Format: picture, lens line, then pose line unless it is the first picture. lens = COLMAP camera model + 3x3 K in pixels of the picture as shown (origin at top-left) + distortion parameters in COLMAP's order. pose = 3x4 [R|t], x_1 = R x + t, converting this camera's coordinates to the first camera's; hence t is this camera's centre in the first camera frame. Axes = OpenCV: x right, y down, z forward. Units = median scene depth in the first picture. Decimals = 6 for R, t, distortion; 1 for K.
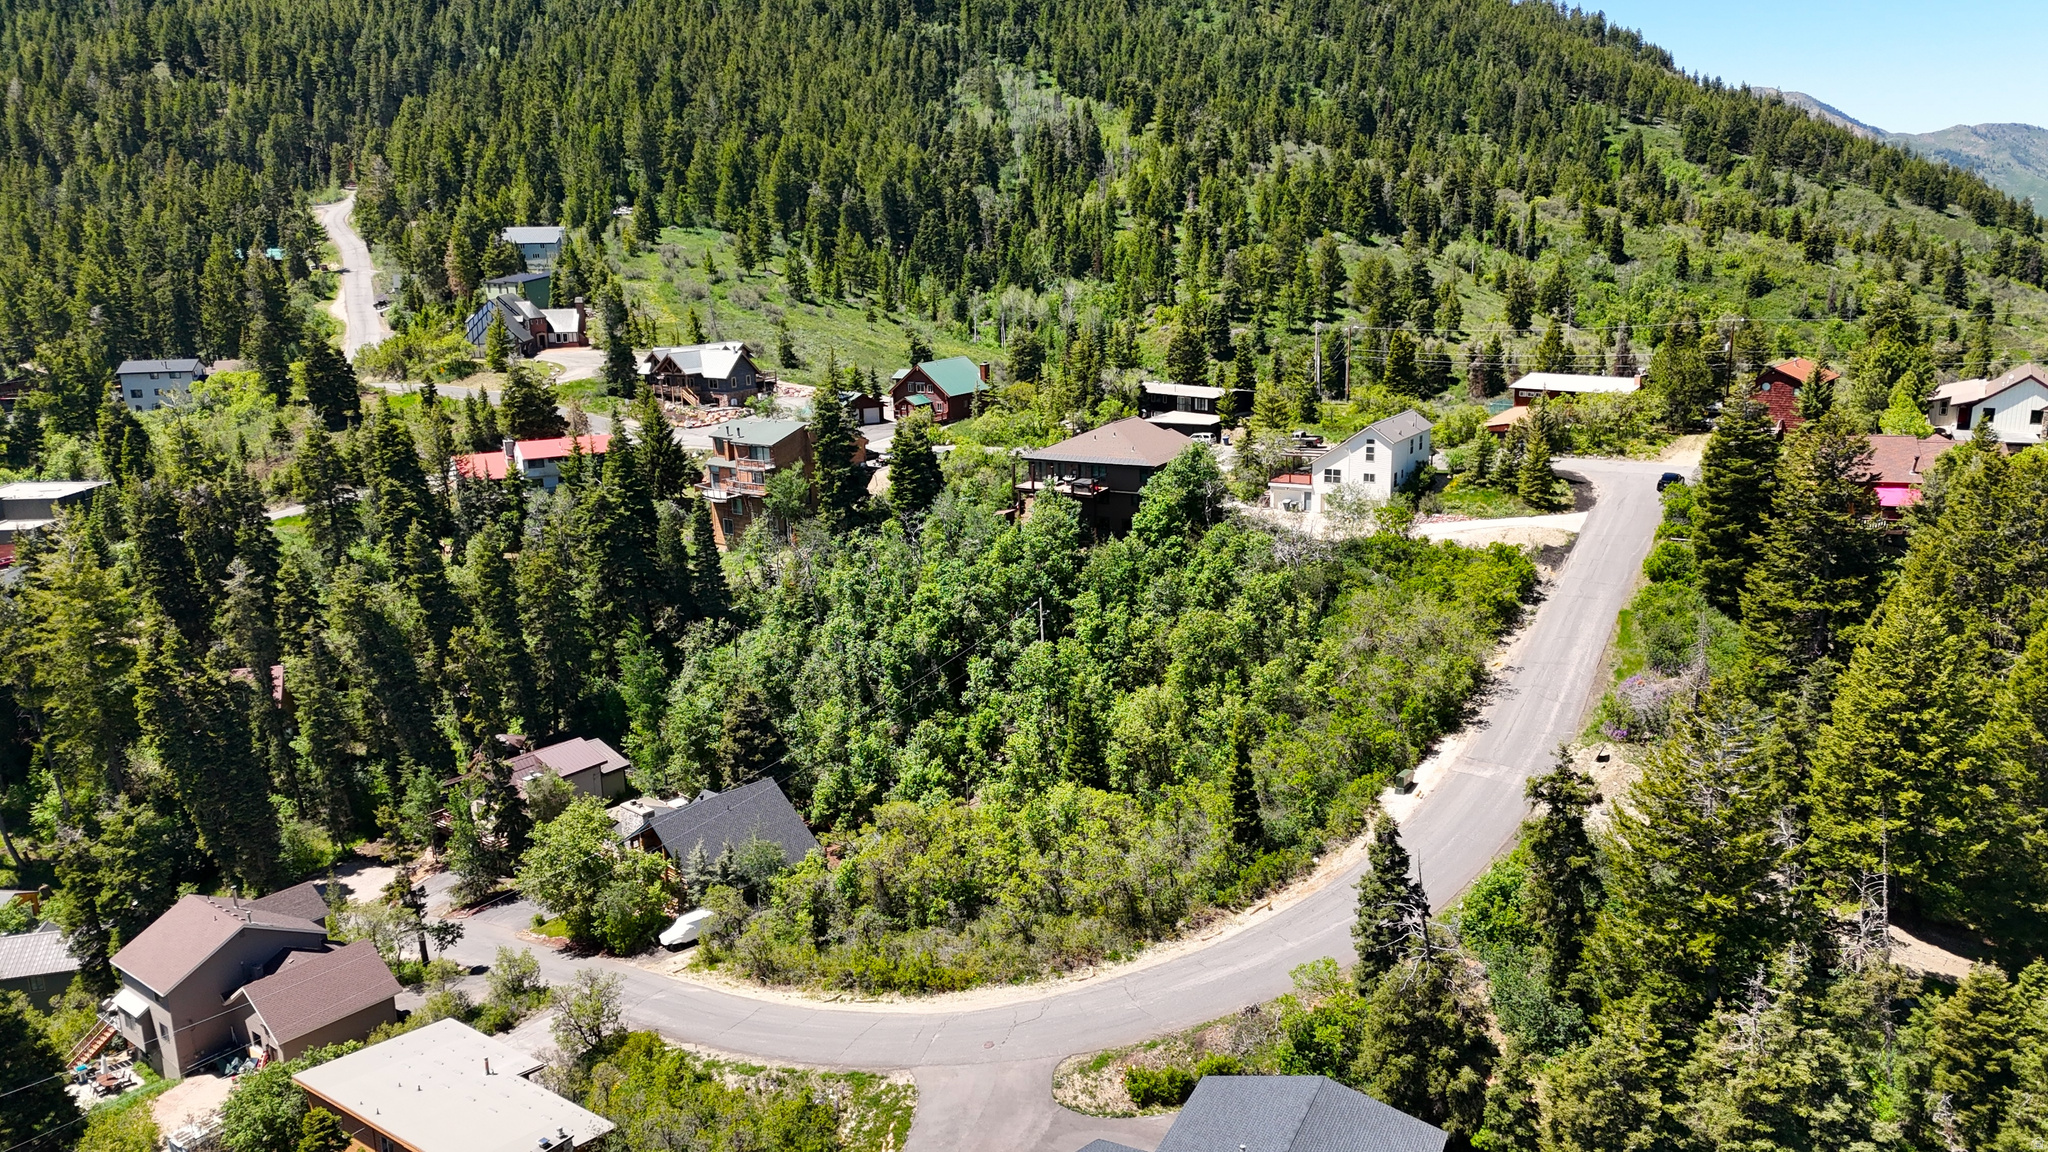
lens RADIAL K [[1512.2, 0, 1027.4], [0, 1512.2, 609.4], [0, 0, 1]] dist [0.074447, -0.062046]
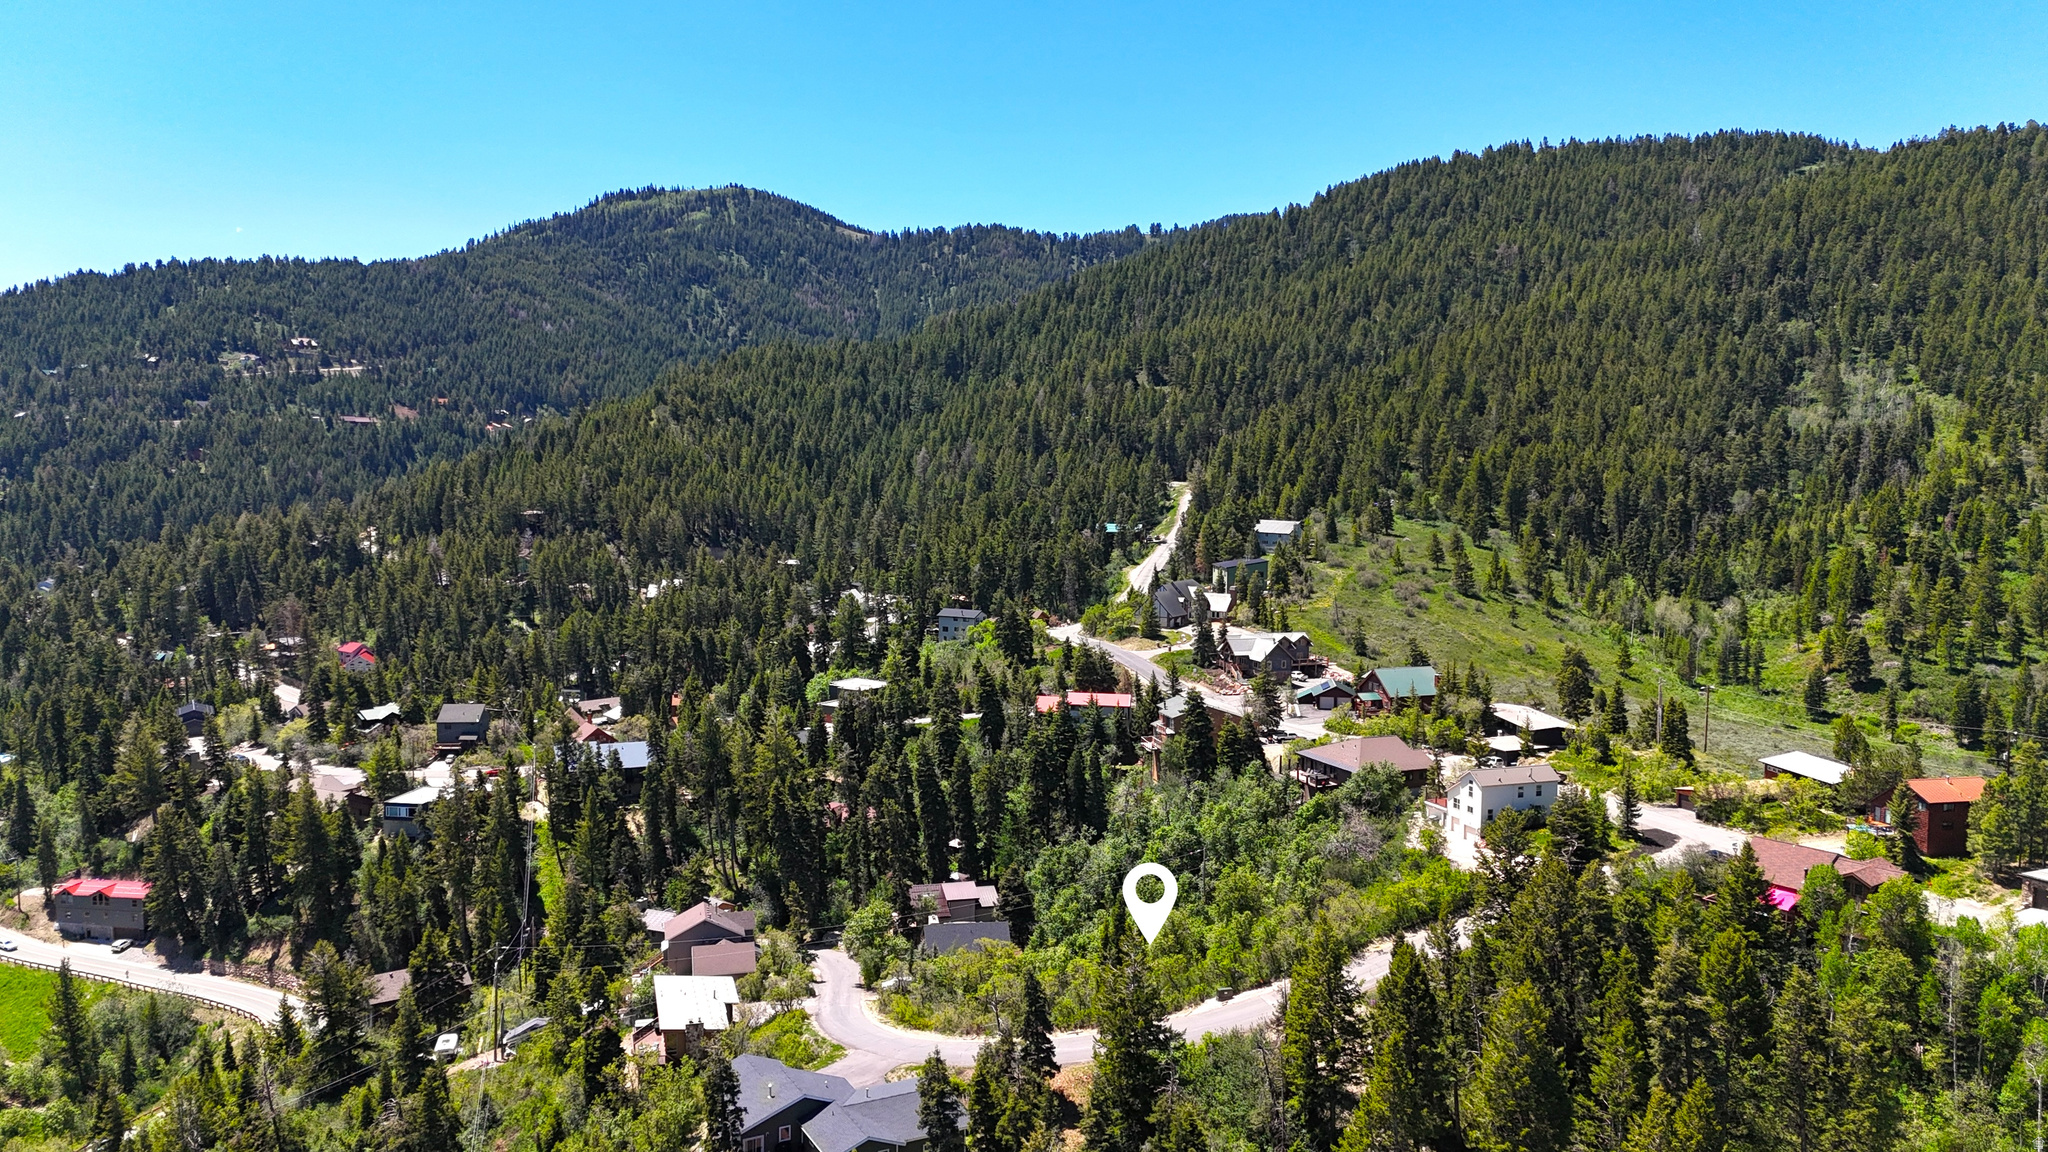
lens RADIAL K [[1512.2, 0, 1015.5], [0, 1512.2, 582.7], [0, 0, 1]] dist [0.074447, -0.062046]
pose [[0.789123, 0.085856, -0.608206, 0.470545], [-0.182469, 0.978250, -0.098654, -0.050861], [0.586507, 0.188829, 0.787625, -0.217677]]
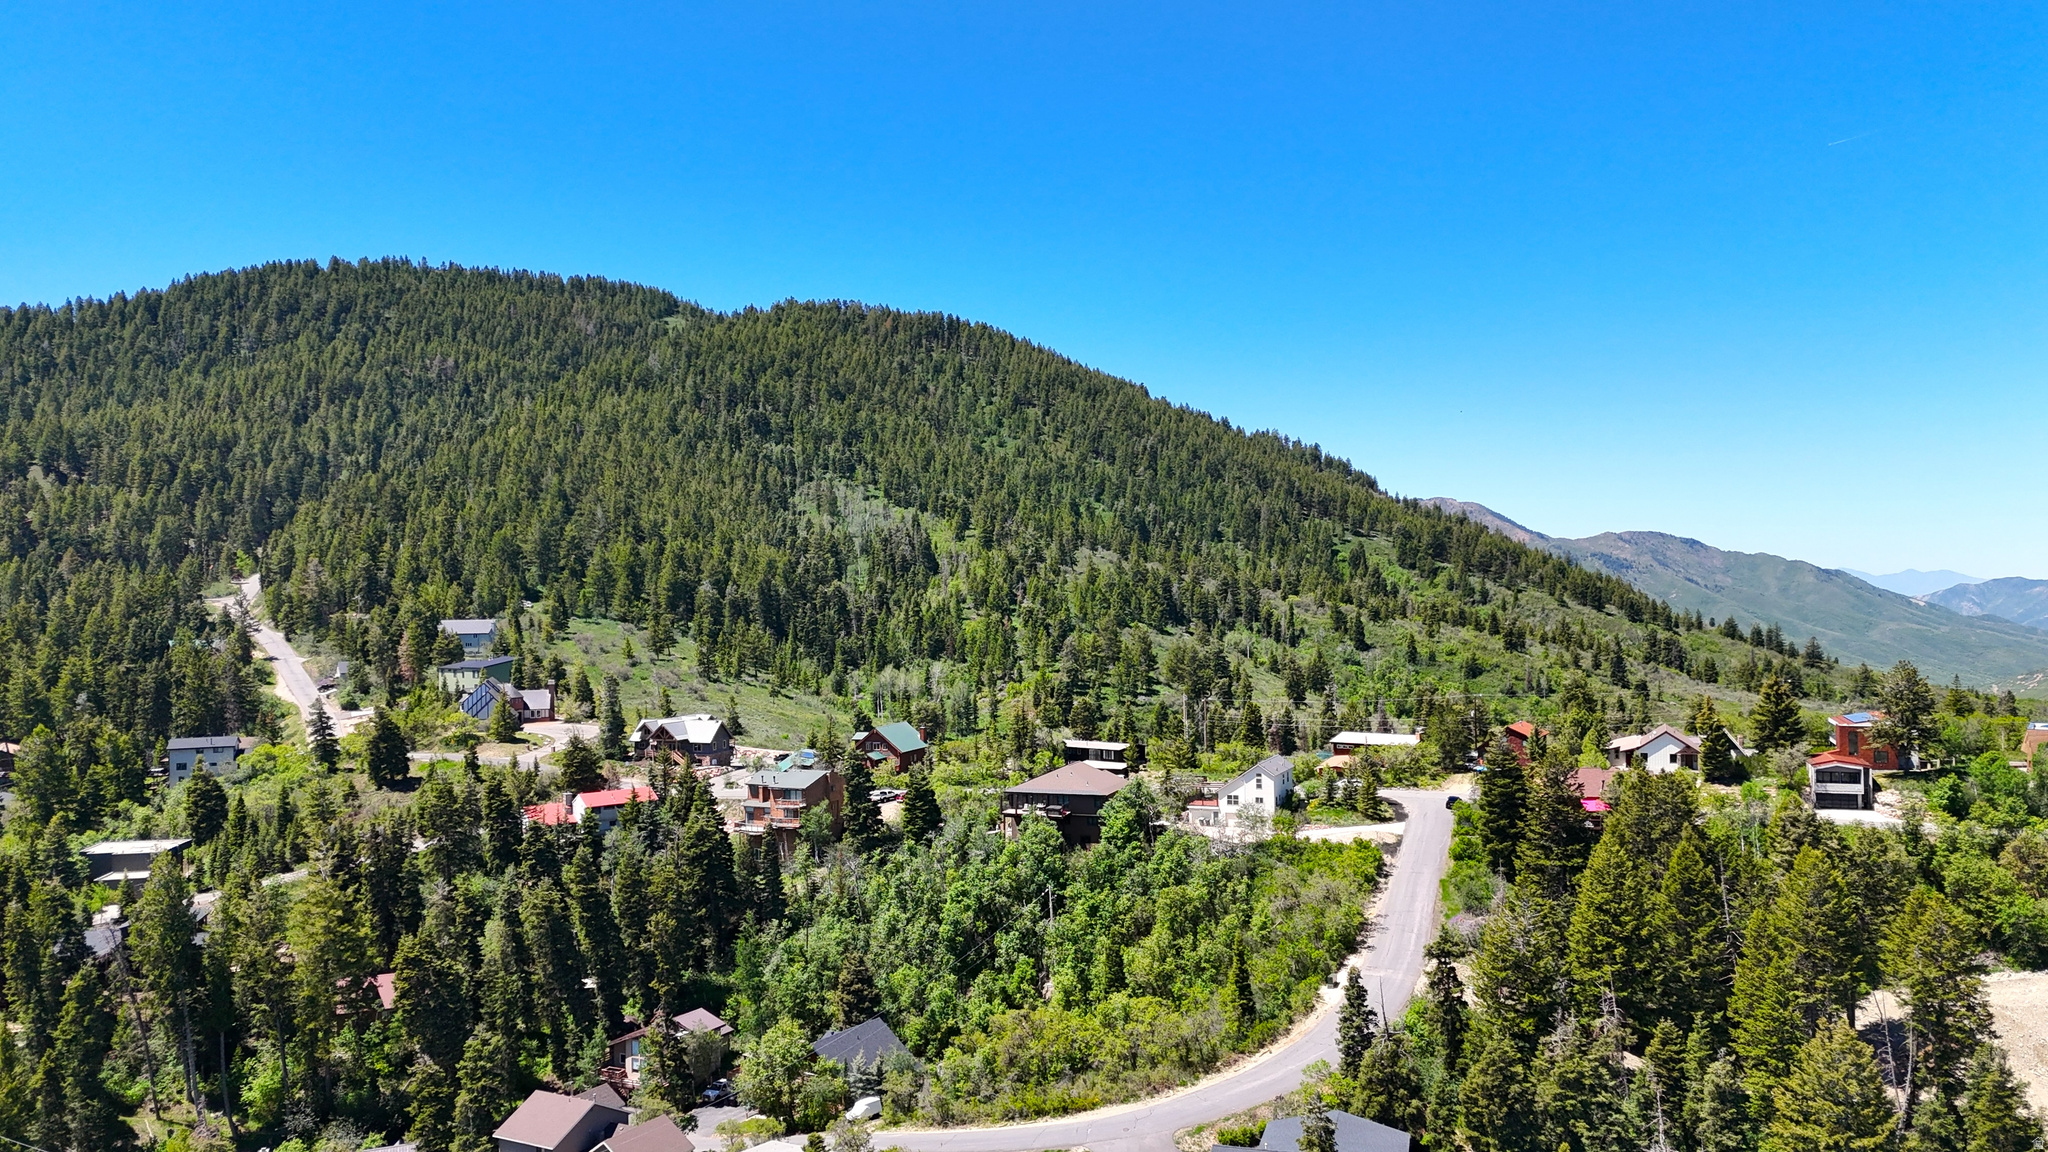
lens RADIAL K [[1512.2, 0, 1034.5], [0, 1512.2, 592.4], [0, 0, 1]] dist [0.074447, -0.062046]
pose [[0.986561, 0.006903, 0.163247, -0.149066], [0.034807, 0.967295, -0.251253, 0.051321], [-0.159643, 0.253559, 0.954056, -0.263702]]
